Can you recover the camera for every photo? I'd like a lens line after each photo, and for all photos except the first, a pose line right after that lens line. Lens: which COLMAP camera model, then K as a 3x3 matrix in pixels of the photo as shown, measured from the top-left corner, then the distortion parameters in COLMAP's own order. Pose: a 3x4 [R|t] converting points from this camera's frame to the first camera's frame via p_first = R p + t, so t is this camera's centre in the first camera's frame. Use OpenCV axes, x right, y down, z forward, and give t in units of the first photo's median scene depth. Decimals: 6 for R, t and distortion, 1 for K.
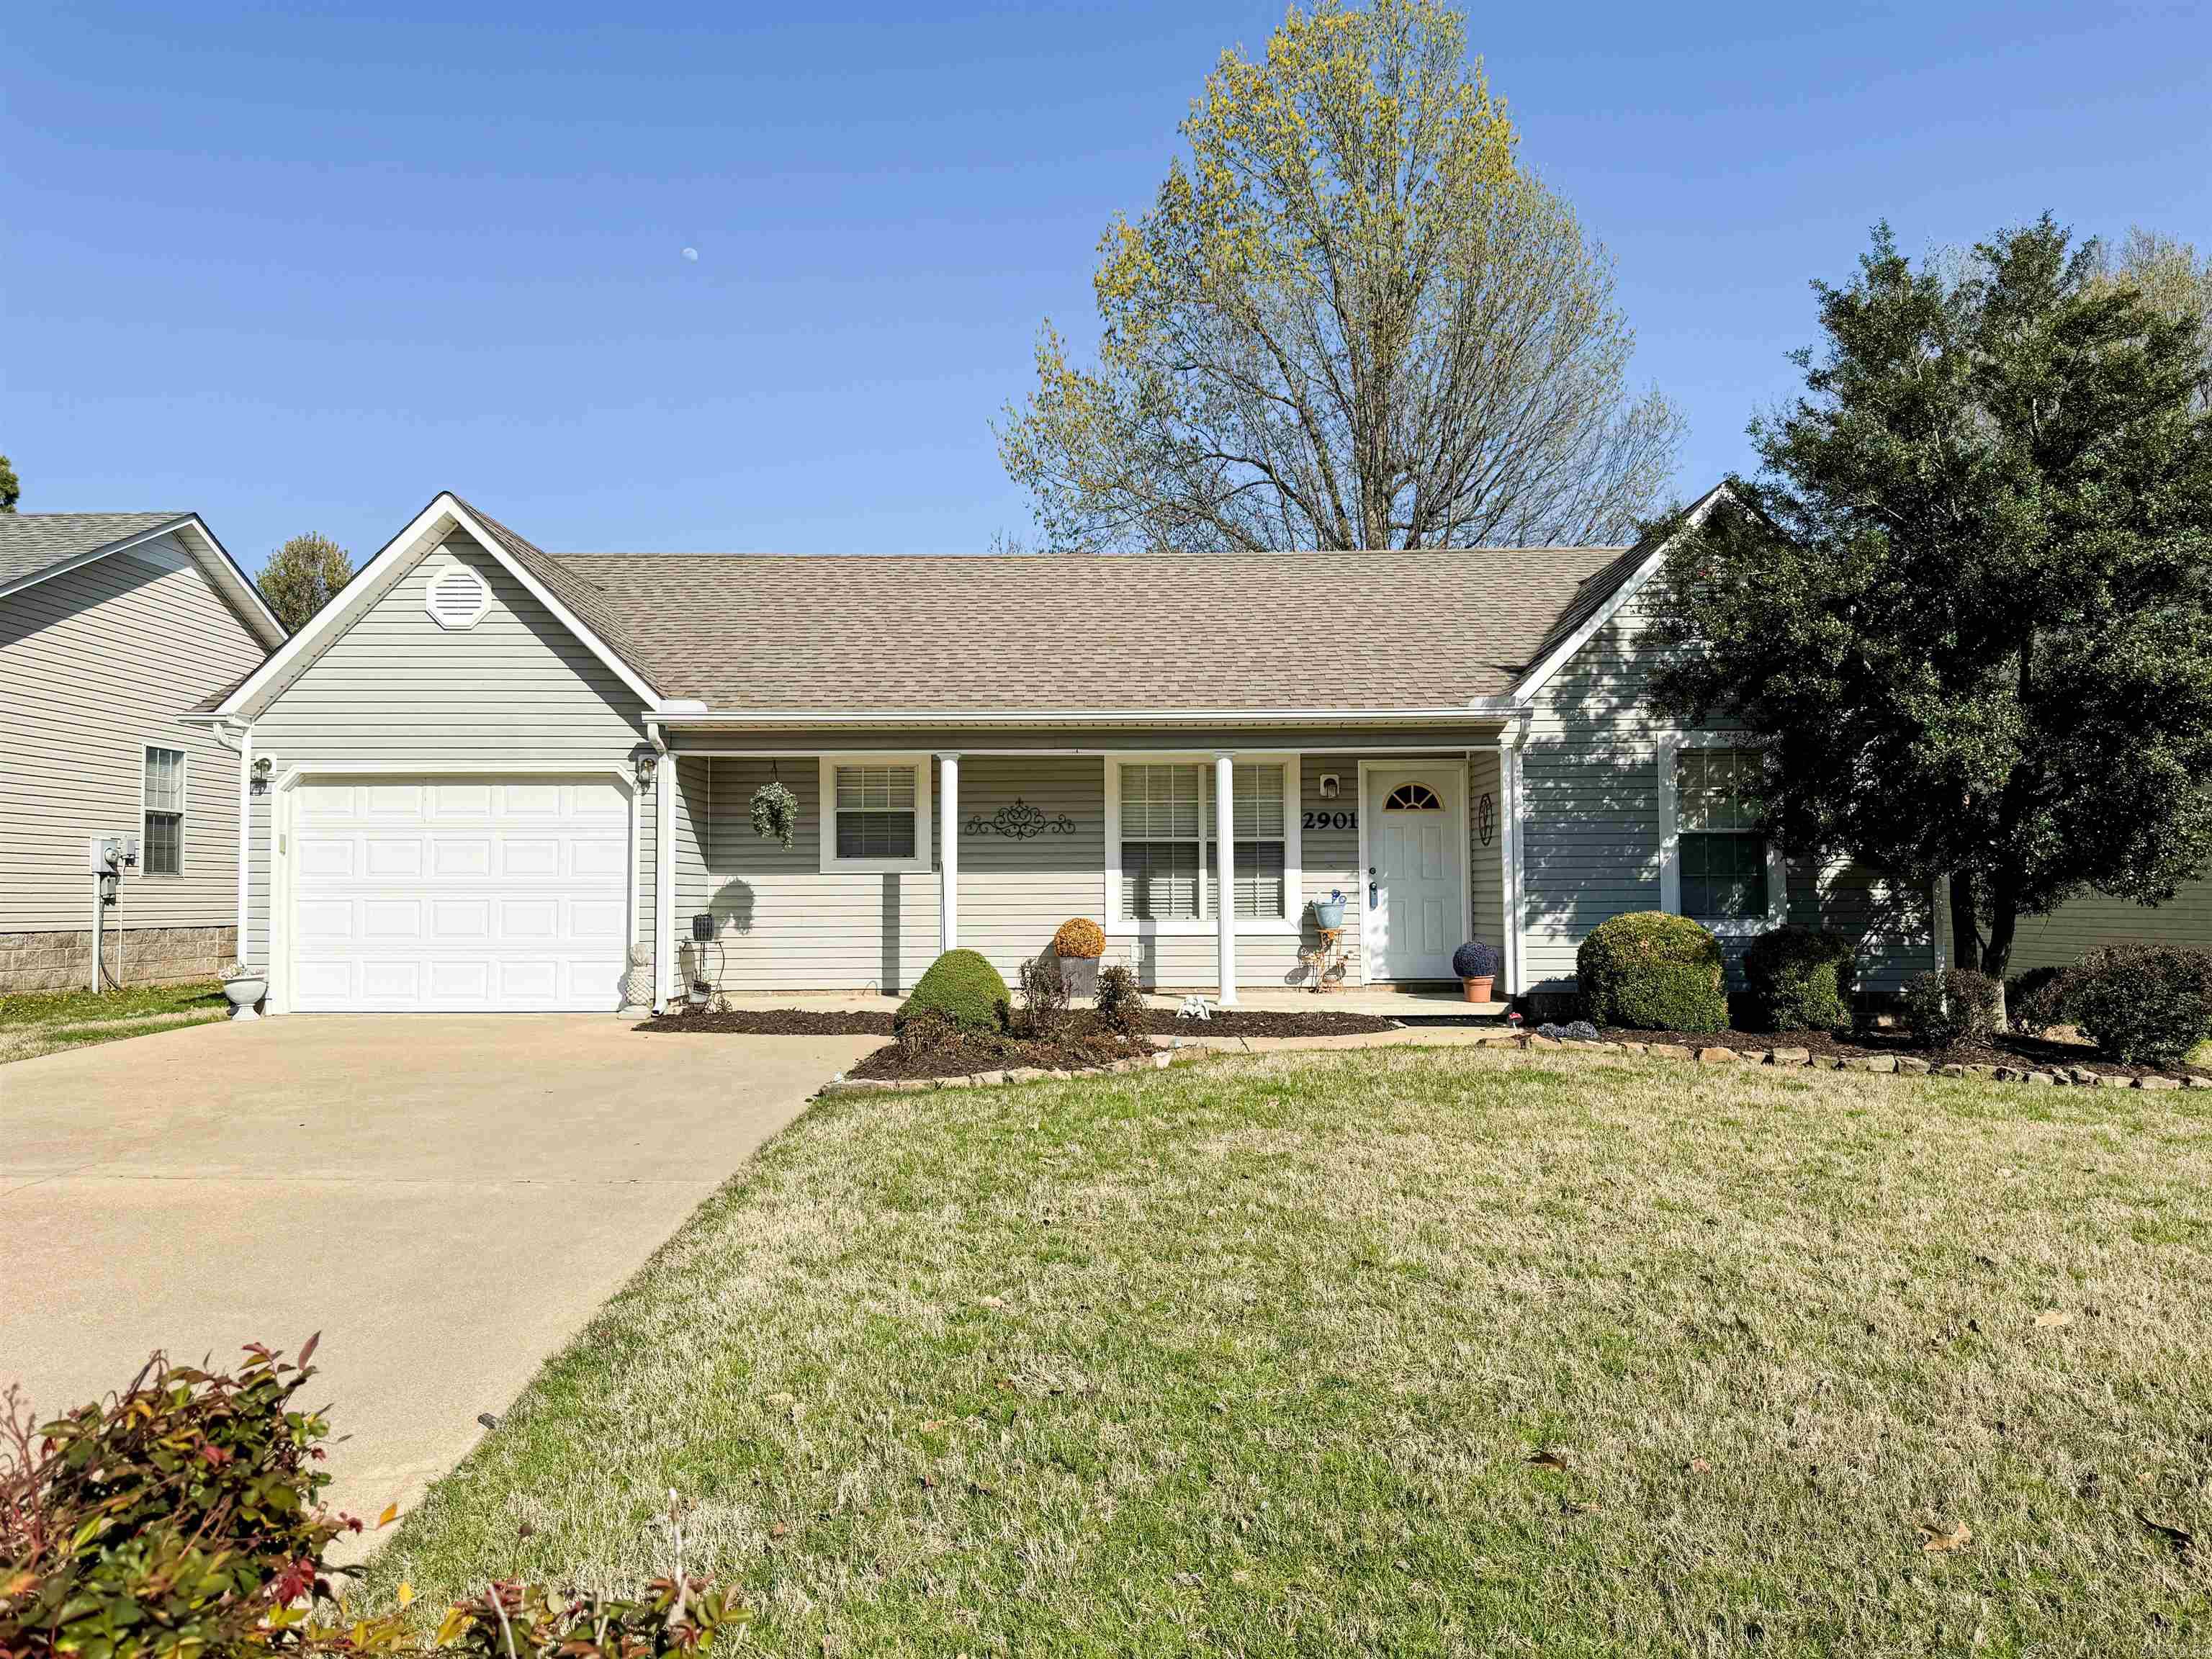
lens RADIAL K [[1549.1, 0, 1069.3], [0, 1549.1, 818.2], [0, 0, 1]] dist [0.047771, -0.057793]
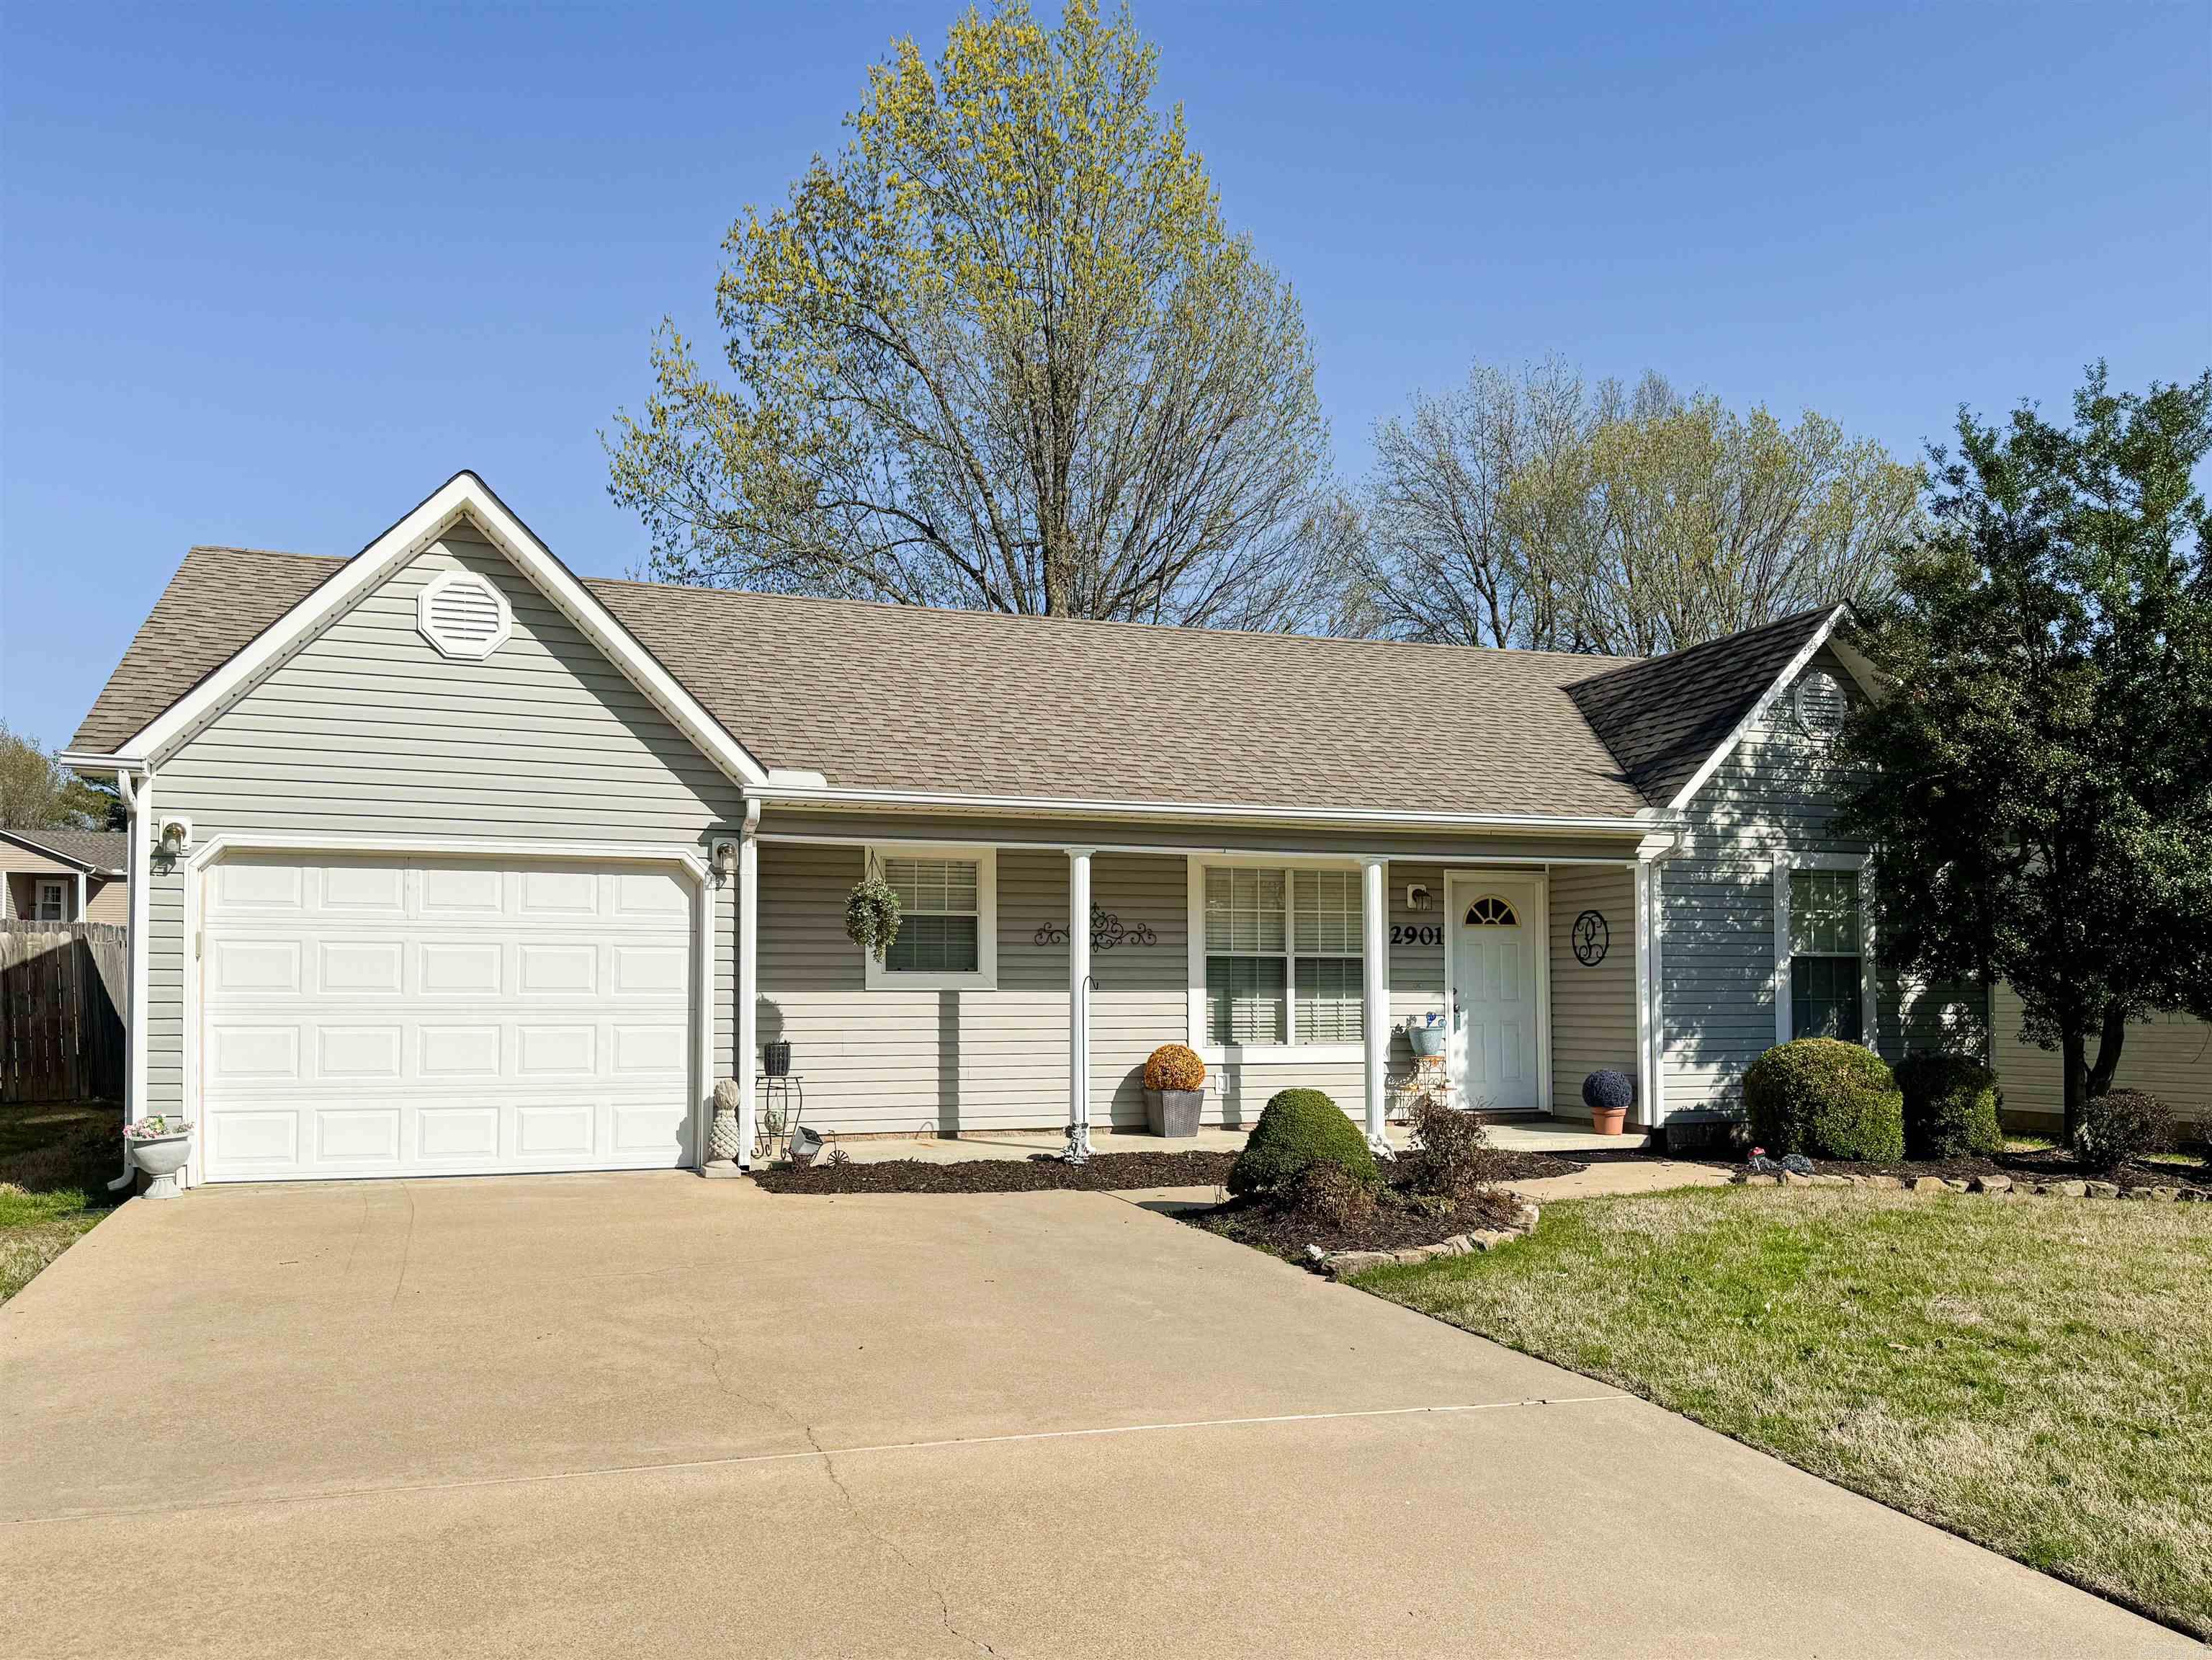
lens RADIAL K [[1736.0, 0, 1029.3], [0, 1736.0, 931.9], [0, 0, 1]] dist [0.043007, -0.041227]
pose [[0.942400, 0.017472, 0.334031, -0.415361], [-0.021036, 0.999754, 0.007058, -0.003115], [-0.333825, -0.013678, 0.942536, 0.128660]]
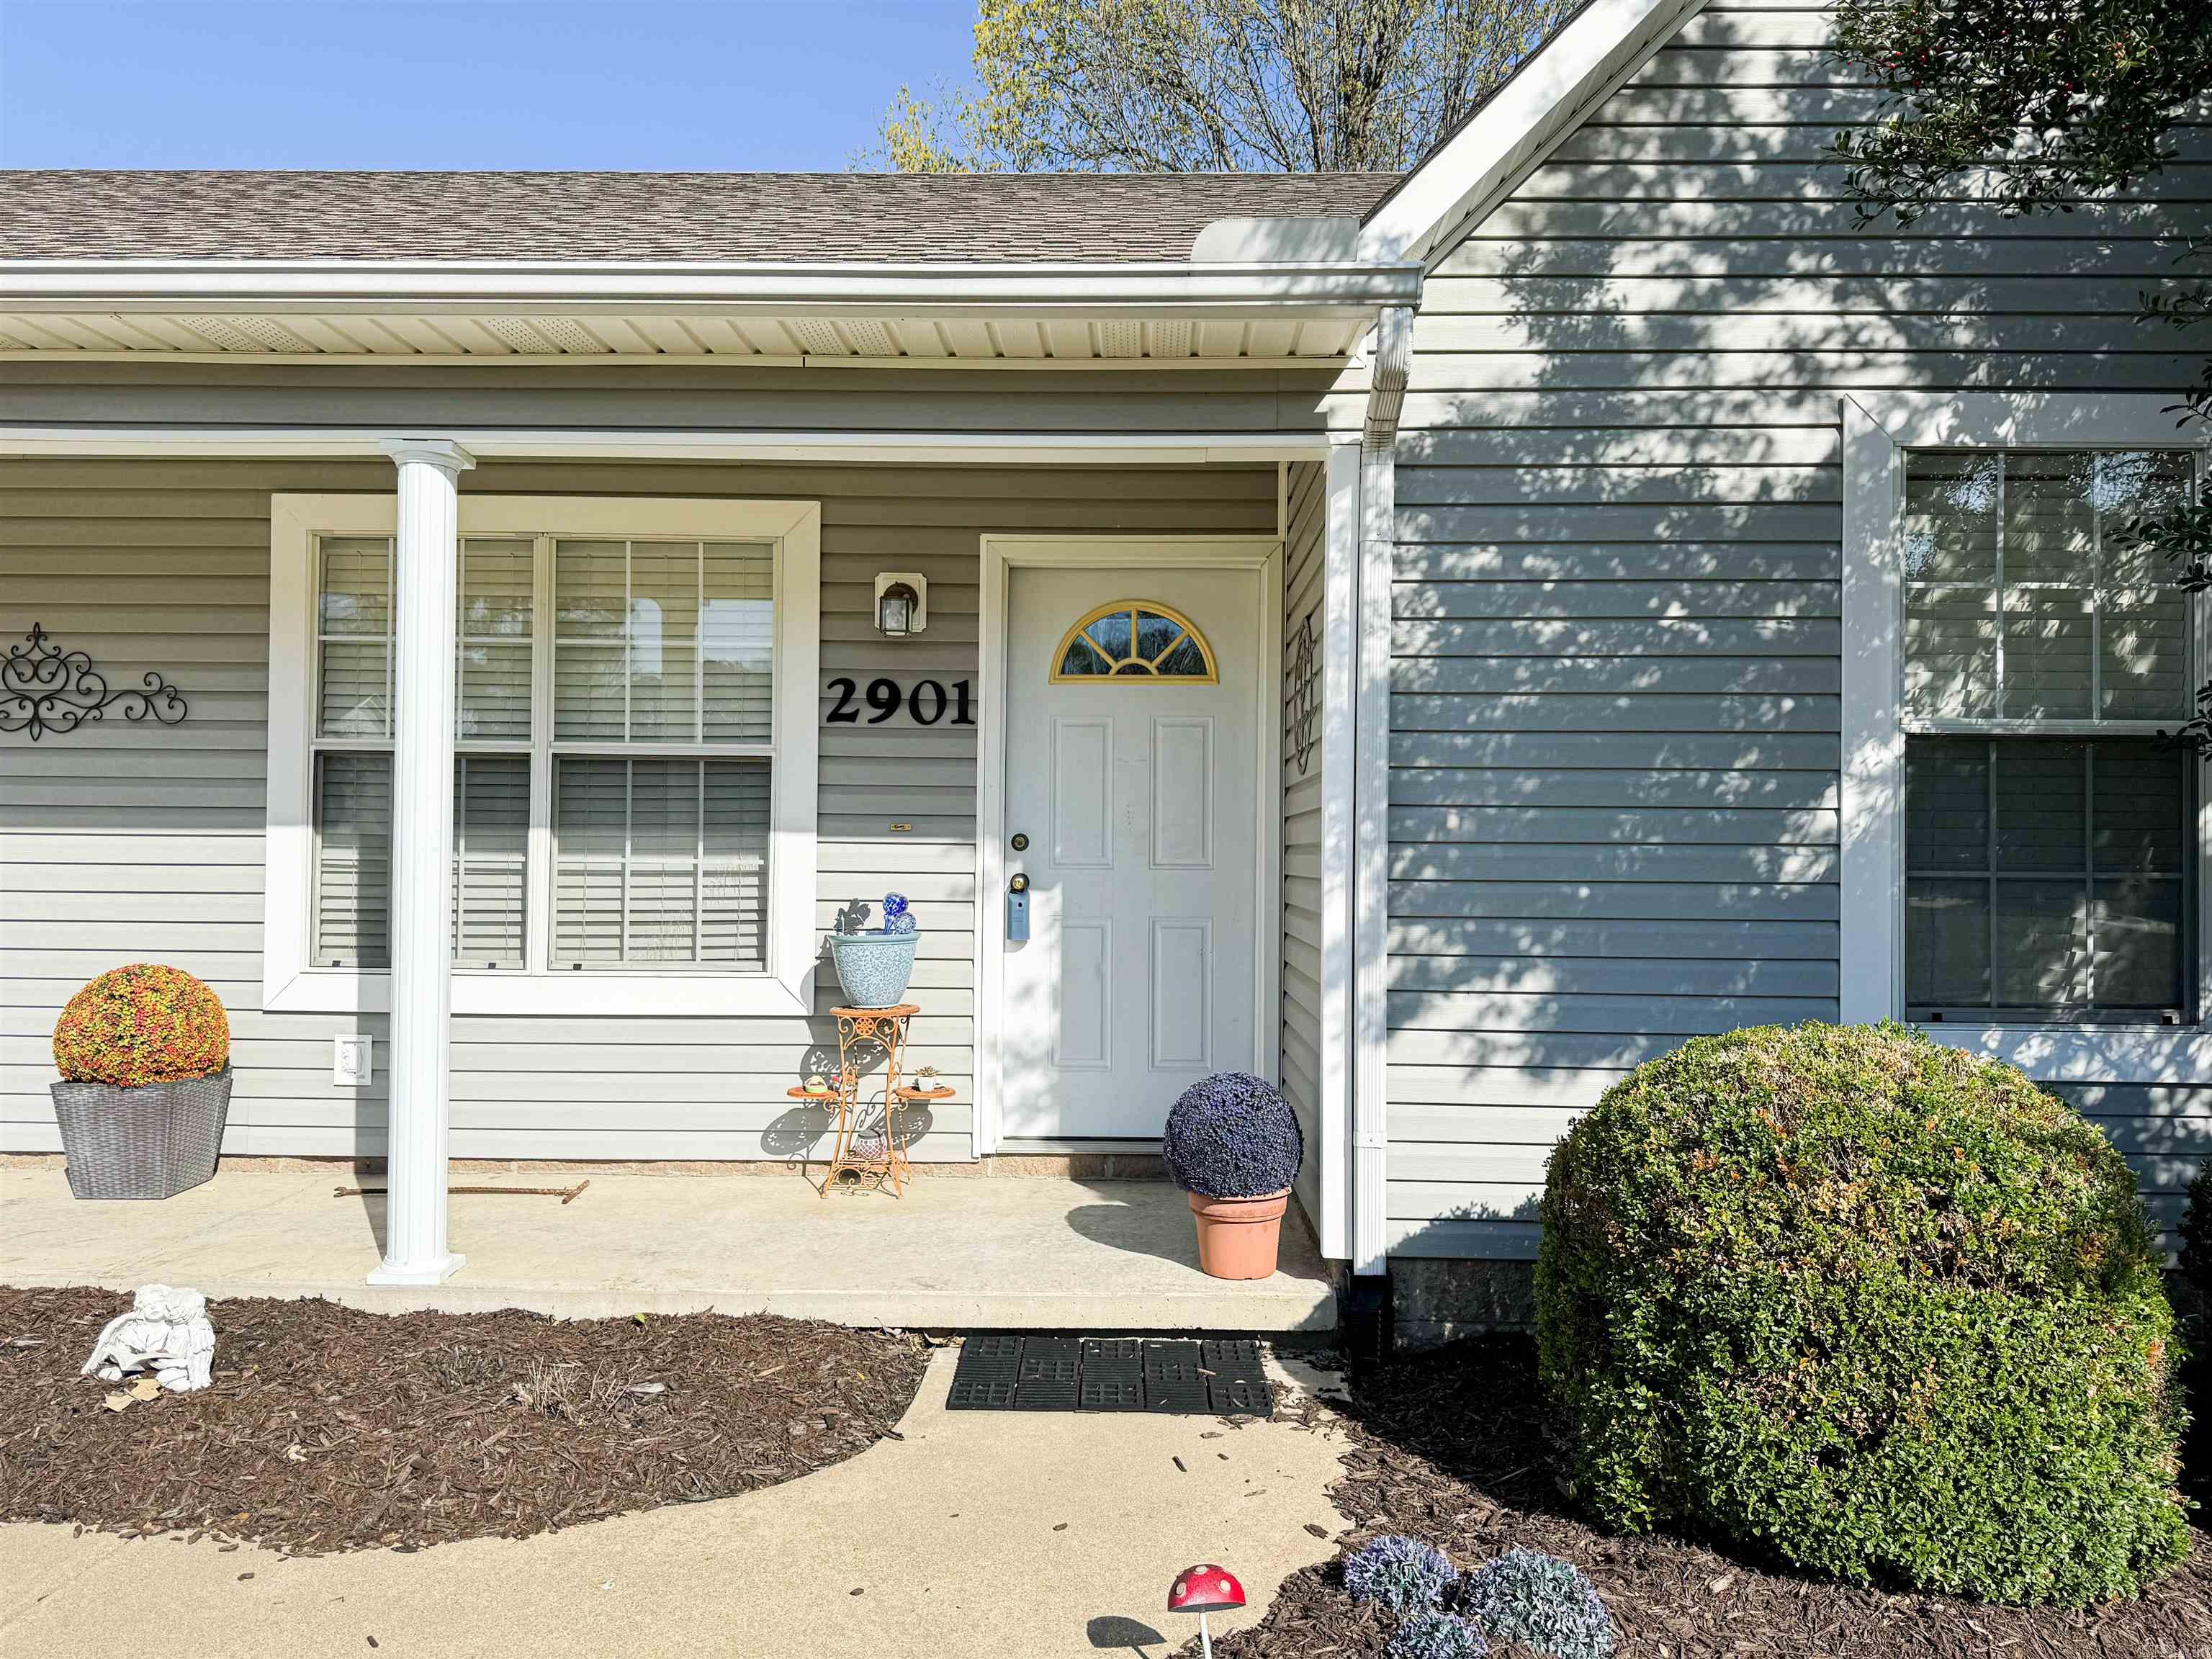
lens RADIAL K [[1549.1, 0, 1117.1], [0, 1549.1, 850.7], [0, 0, 1]] dist [0.047771, -0.057793]
pose [[0.999858, 0.015937, 0.005471, 0.234725], [-0.016151, 0.999003, 0.041623, 0.022243], [-0.004802, -0.041705, 0.999118, 0.690879]]
